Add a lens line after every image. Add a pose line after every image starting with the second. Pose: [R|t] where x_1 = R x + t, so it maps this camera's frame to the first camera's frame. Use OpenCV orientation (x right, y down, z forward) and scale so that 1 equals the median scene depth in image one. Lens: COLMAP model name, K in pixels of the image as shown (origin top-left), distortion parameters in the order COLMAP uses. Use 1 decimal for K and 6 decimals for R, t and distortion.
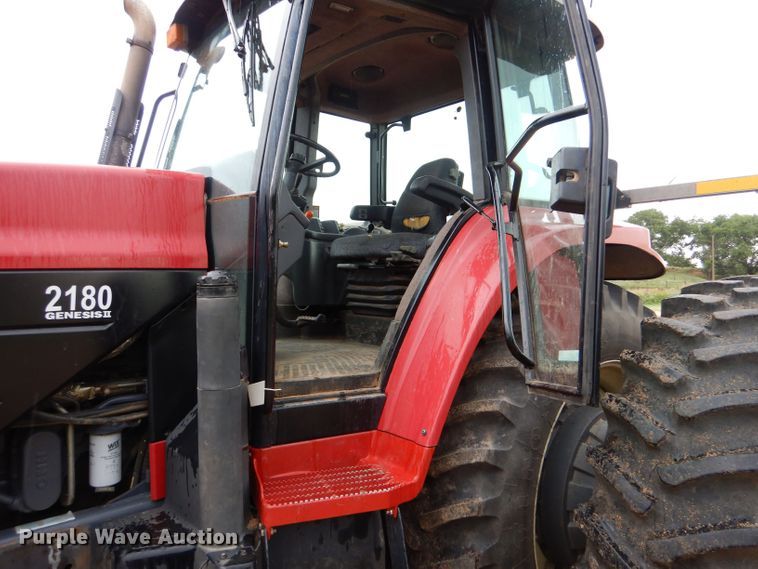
lens RADIAL K [[545.9, 0, 377.7], [0, 545.9, 282.9], [0, 0, 1]] dist [0.014818, -0.003157]
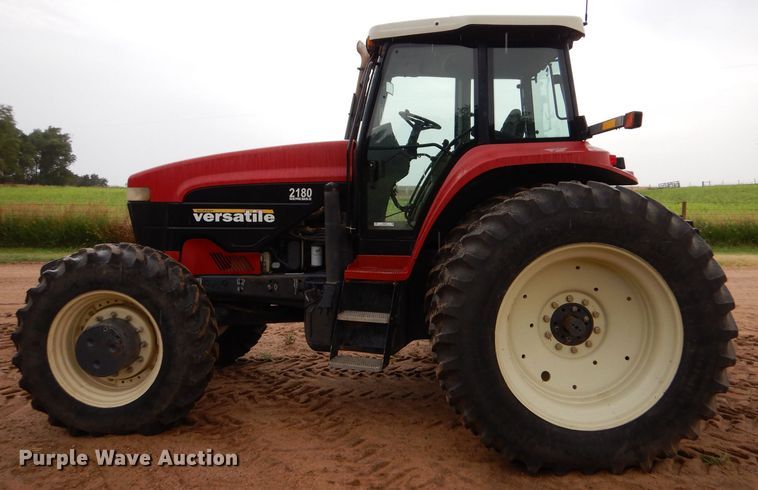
lens RADIAL K [[628.8, 0, 400.9], [0, 628.8, 212.9], [0, 0, 1]] dist [0.007347, 0.002254]
pose [[0.776540, 0.019340, -0.629771, 1.641650], [-0.002143, 0.999604, 0.028054, 0.034330], [0.630064, -0.020436, 0.776274, -1.020532]]
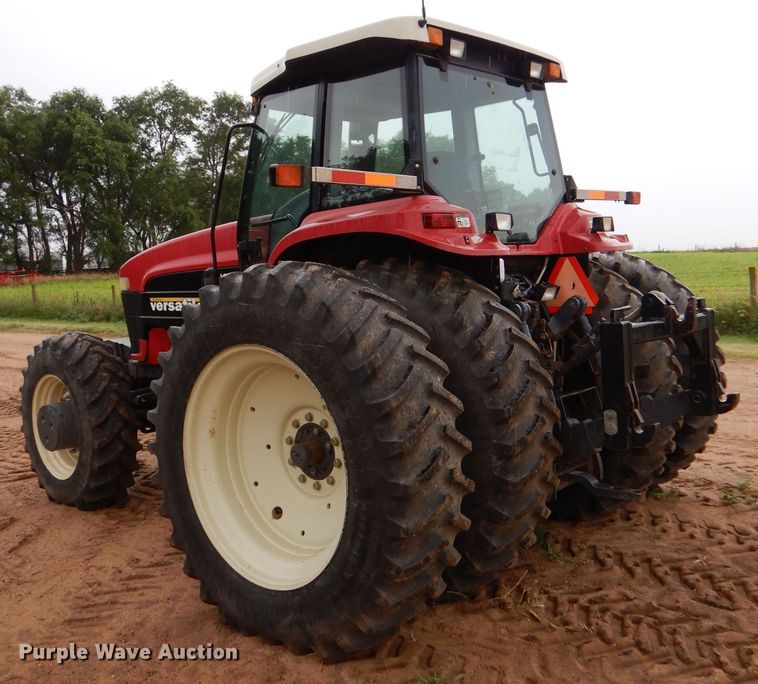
lens RADIAL K [[826.5, 0, 378.0], [0, 826.5, 323.0], [0, 0, 1]] dist [-0.010587, -0.012400]
pose [[0.153795, 0.056185, -0.986504, 2.919310], [0.042004, 0.997108, 0.063338, 0.017926], [0.987210, -0.051178, 0.150990, 0.988885]]
